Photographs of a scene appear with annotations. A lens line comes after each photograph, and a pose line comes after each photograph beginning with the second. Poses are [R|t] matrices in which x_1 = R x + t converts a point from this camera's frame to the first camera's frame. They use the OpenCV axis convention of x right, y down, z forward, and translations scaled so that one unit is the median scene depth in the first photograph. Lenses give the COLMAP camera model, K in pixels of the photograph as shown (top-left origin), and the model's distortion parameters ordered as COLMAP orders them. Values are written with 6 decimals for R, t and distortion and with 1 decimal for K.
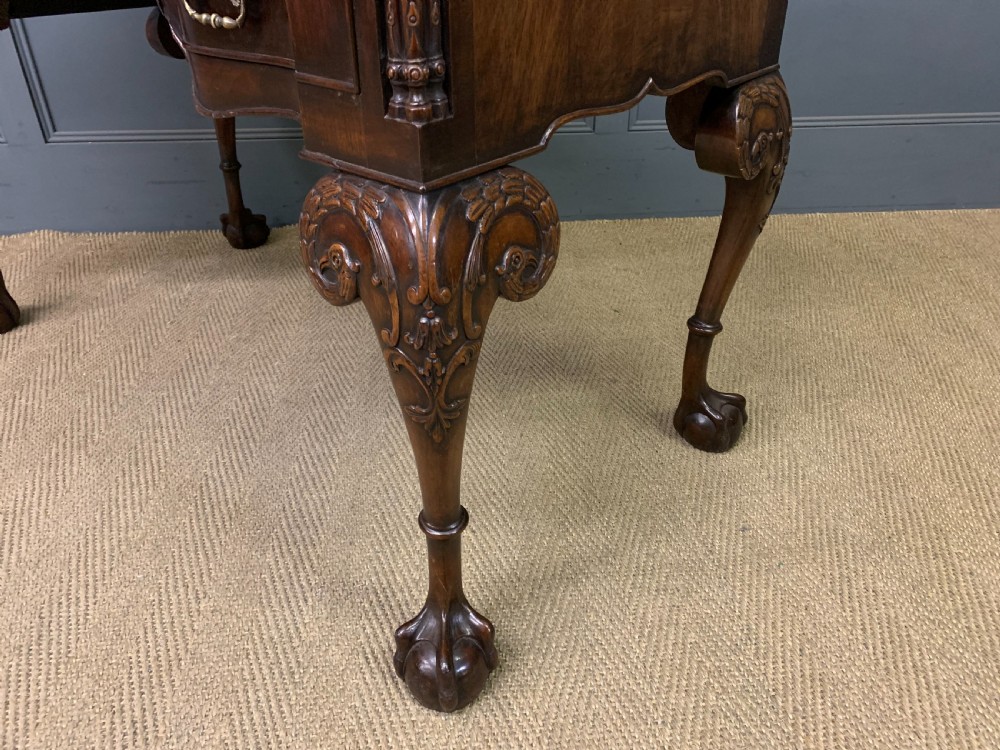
lens RADIAL K [[772.3, 0, 502.8], [0, 772.3, 375.1], [0, 0, 1]] dist [0.019581, -0.007500]
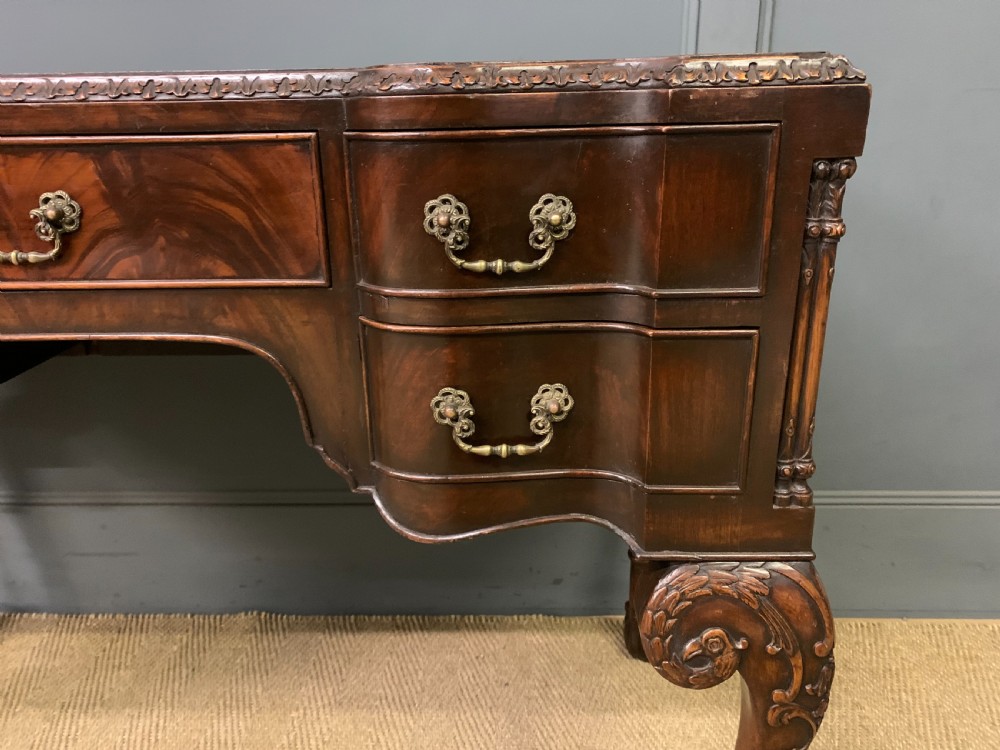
lens RADIAL K [[772.3, 0, 505.9], [0, 772.3, 367.3], [0, 0, 1]] dist [0.019581, -0.007500]
pose [[0.994611, 0.022505, -0.101206, 0.073131], [-0.045743, 0.971264, -0.233567, -0.525149], [0.093041, 0.236938, 0.967059, 0.530083]]
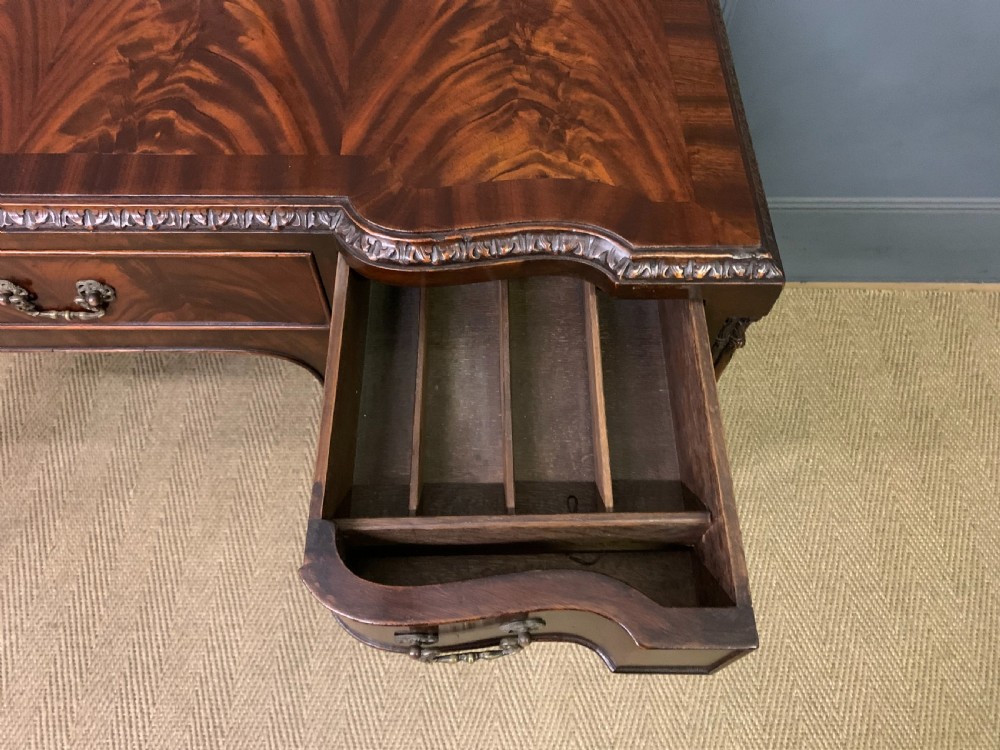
lens RADIAL K [[772.3, 0, 486.9], [0, 772.3, 384.1], [0, 0, 1]] dist [0.019581, -0.007500]
pose [[0.996174, 0.077772, -0.039854, 0.053167], [-0.048648, 0.872382, 0.486397, -1.071324], [0.072596, -0.482597, 0.872828, 0.415994]]
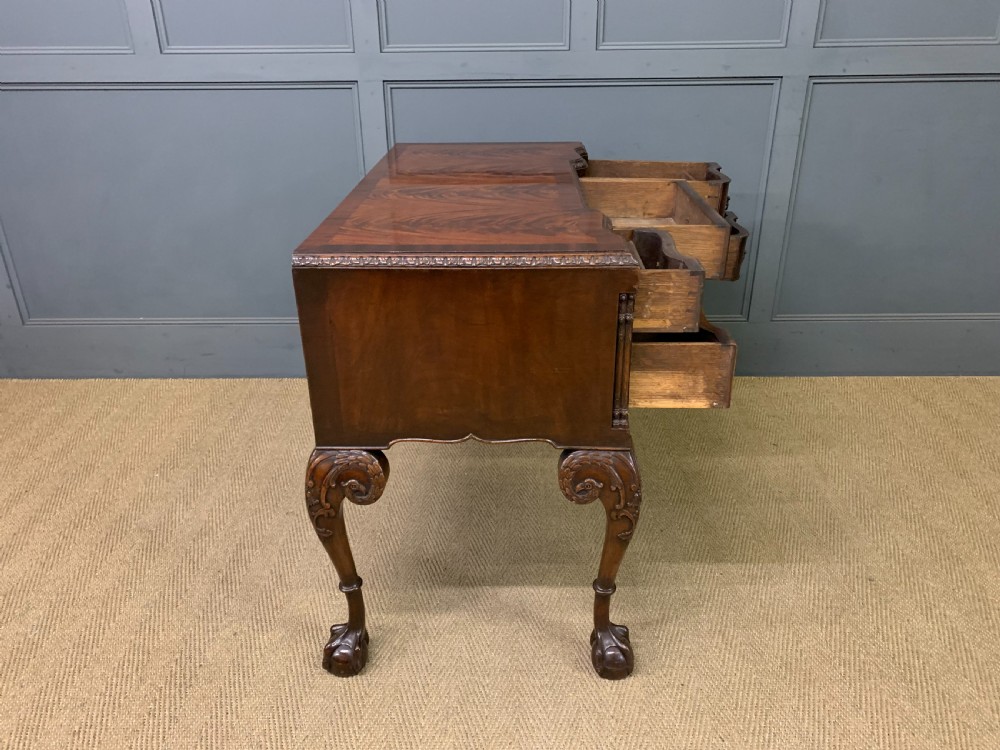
lens RADIAL K [[772.3, 0, 496.0], [0, 772.3, 372.4], [0, 0, 1]] dist [0.019581, -0.007500]
pose [[0.995404, 0.030985, -0.090609, -0.460251], [-0.040808, 0.993242, -0.108653, -0.062232], [0.086630, 0.111851, 0.989942, -1.045353]]
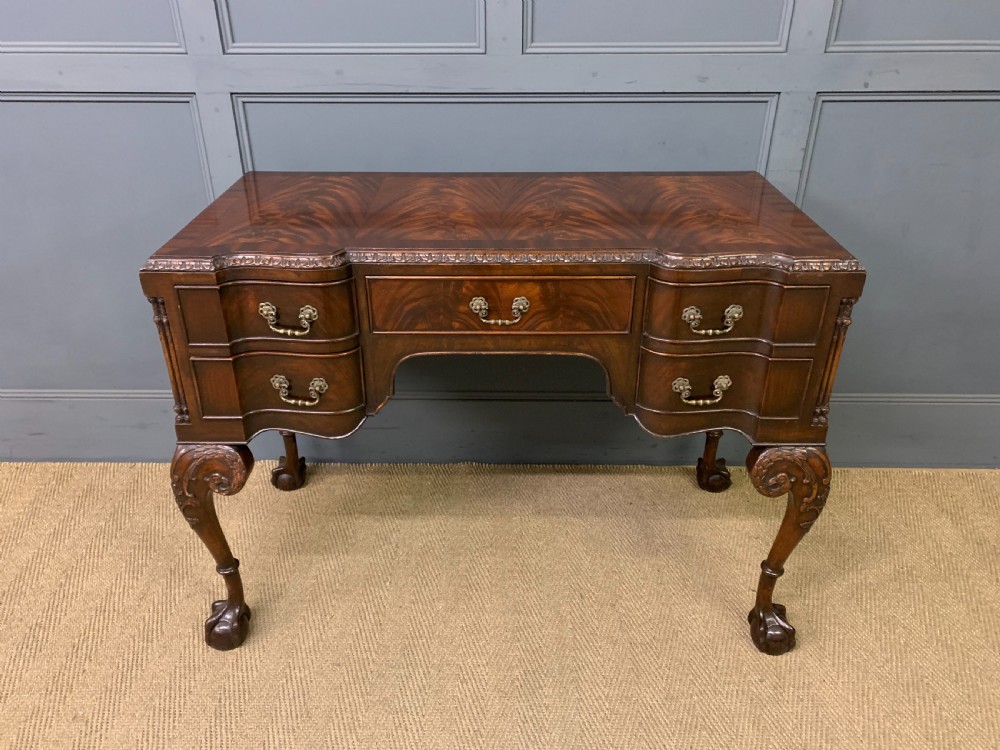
lens RADIAL K [[772.3, 0, 491.2], [0, 772.3, 367.9], [0, 0, 1]] dist [0.019581, -0.007500]
pose [[0.994996, 0.044574, -0.089420, -0.268965], [-0.048789, 0.997772, -0.045513, -0.585153], [0.087192, 0.049648, 0.994954, -0.396372]]
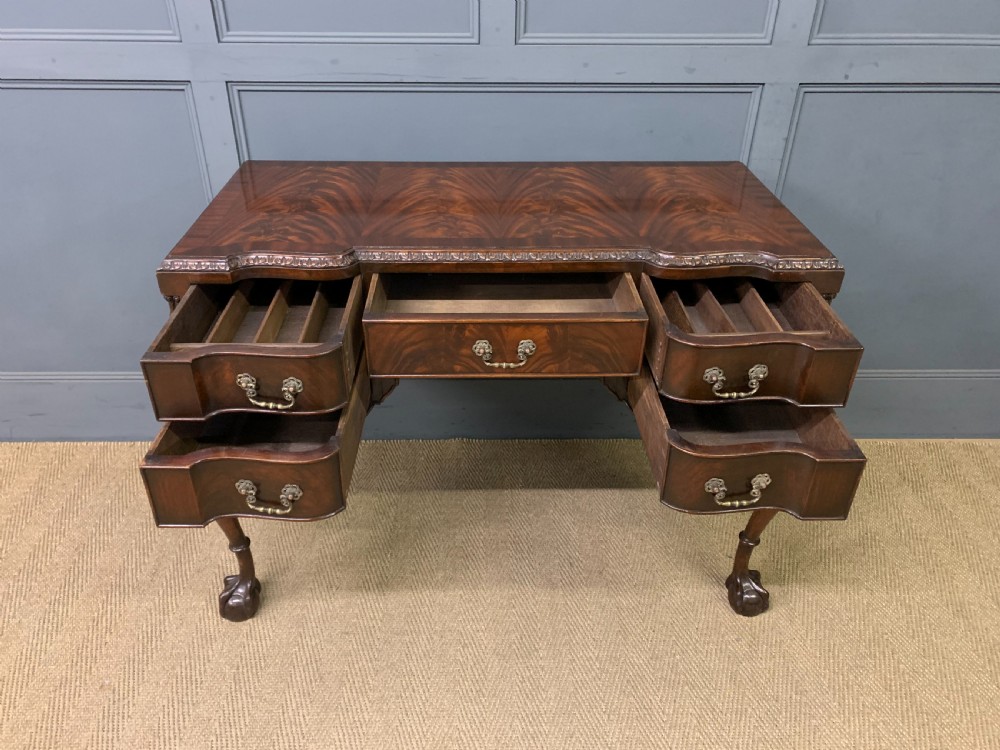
lens RADIAL K [[772.3, 0, 485.6], [0, 772.3, 381.1], [0, 0, 1]] dist [0.019581, -0.007500]
pose [[0.997672, 0.042373, -0.053424, -0.331085], [-0.041156, 0.998872, 0.023692, -0.645803], [0.054367, -0.021439, 0.998291, -0.489891]]
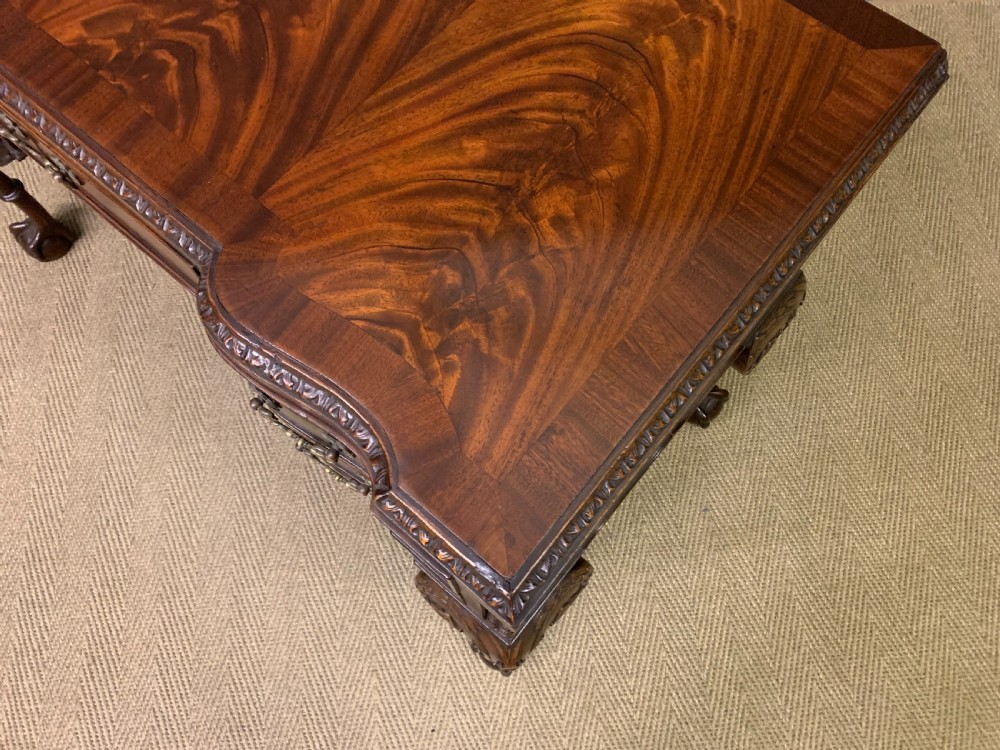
lens RADIAL K [[772.3, 0, 502.6], [0, 772.3, 381.7], [0, 0, 1]] dist [0.019581, -0.007500]
pose [[0.999934, -0.008370, 0.007815, -0.069215], [0.001674, 0.781963, 0.623323, -0.915272], [-0.011328, -0.623269, 0.781926, 0.059486]]
